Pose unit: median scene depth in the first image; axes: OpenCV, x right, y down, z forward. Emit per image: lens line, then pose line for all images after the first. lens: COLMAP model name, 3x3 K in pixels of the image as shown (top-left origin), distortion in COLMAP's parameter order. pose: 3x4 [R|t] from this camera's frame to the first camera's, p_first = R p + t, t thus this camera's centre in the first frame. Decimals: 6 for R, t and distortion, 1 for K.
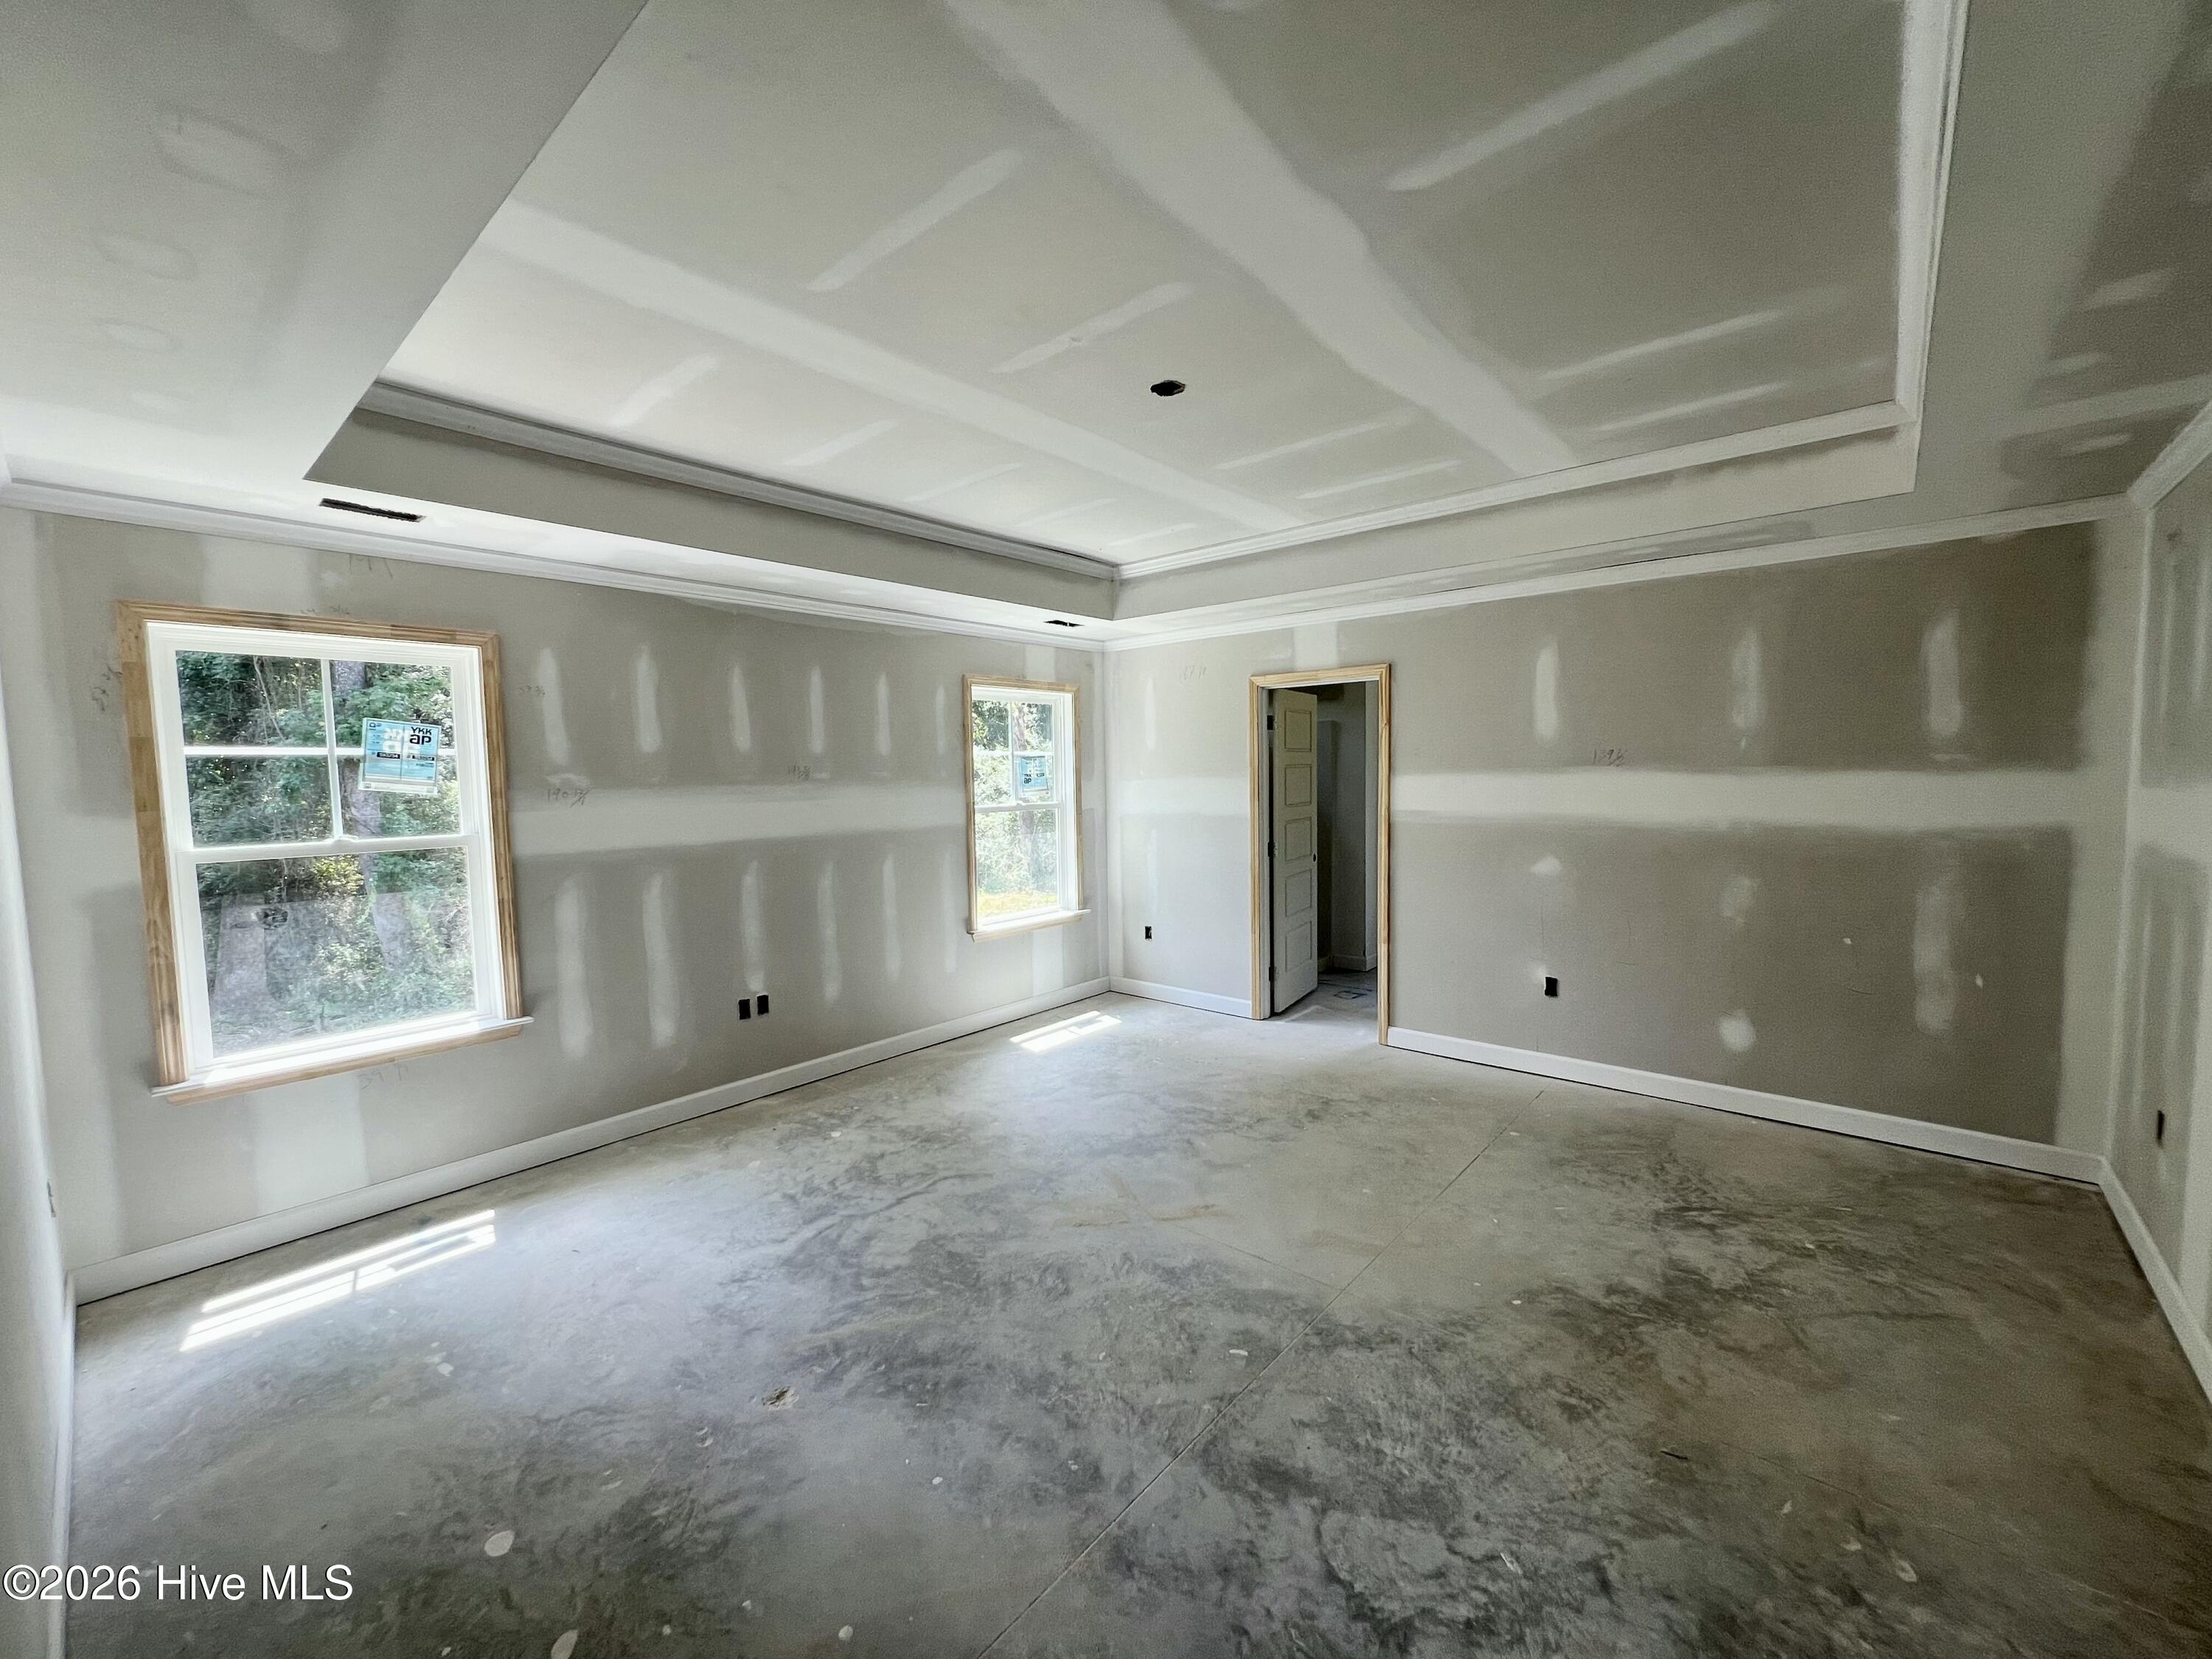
lens RADIAL K [[882.7, 0, 1100.7], [0, 882.7, 830.1], [0, 0, 1]] dist [-0.002947, -0.000553]
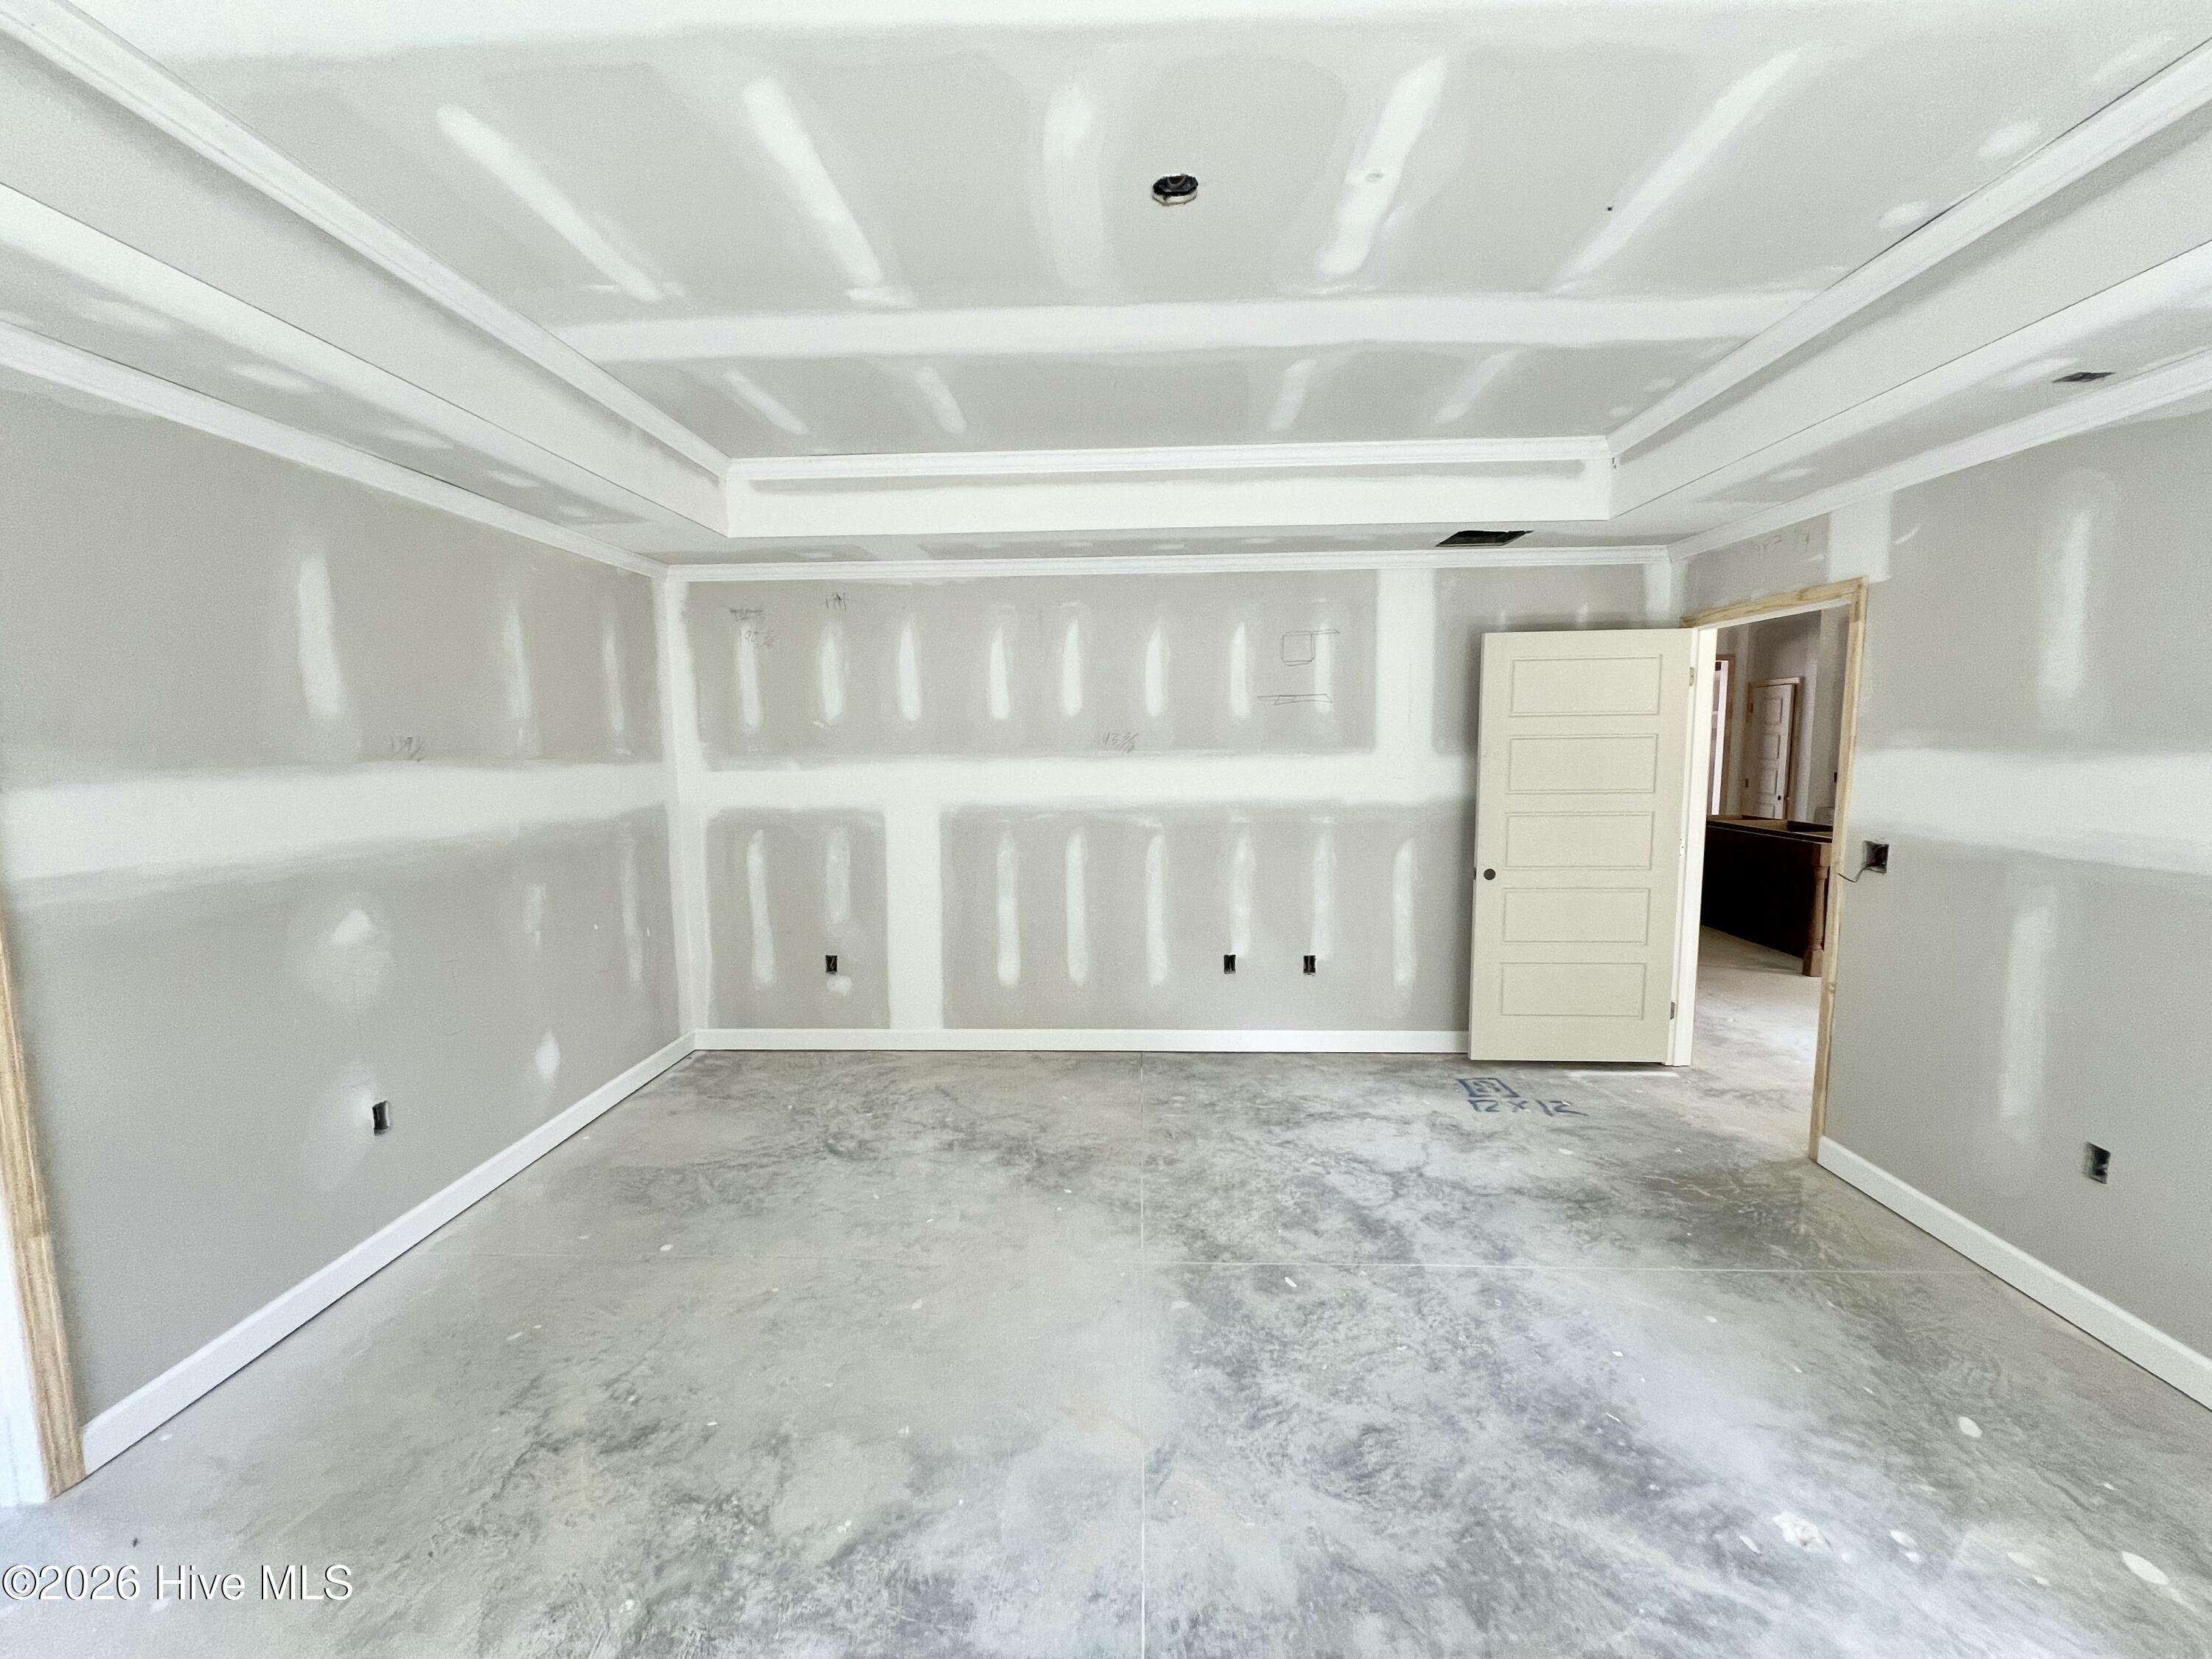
lens RADIAL K [[881.7, 0, 1108.0], [0, 881.7, 831.2], [0, 0, 1]] dist [-0.002838, 0.000796]
pose [[-0.626887, -0.057188, 0.777008, -0.460463], [0.075369, 0.988174, 0.133537, -0.108754], [-0.775456, 0.142275, -0.615164, 1.571448]]
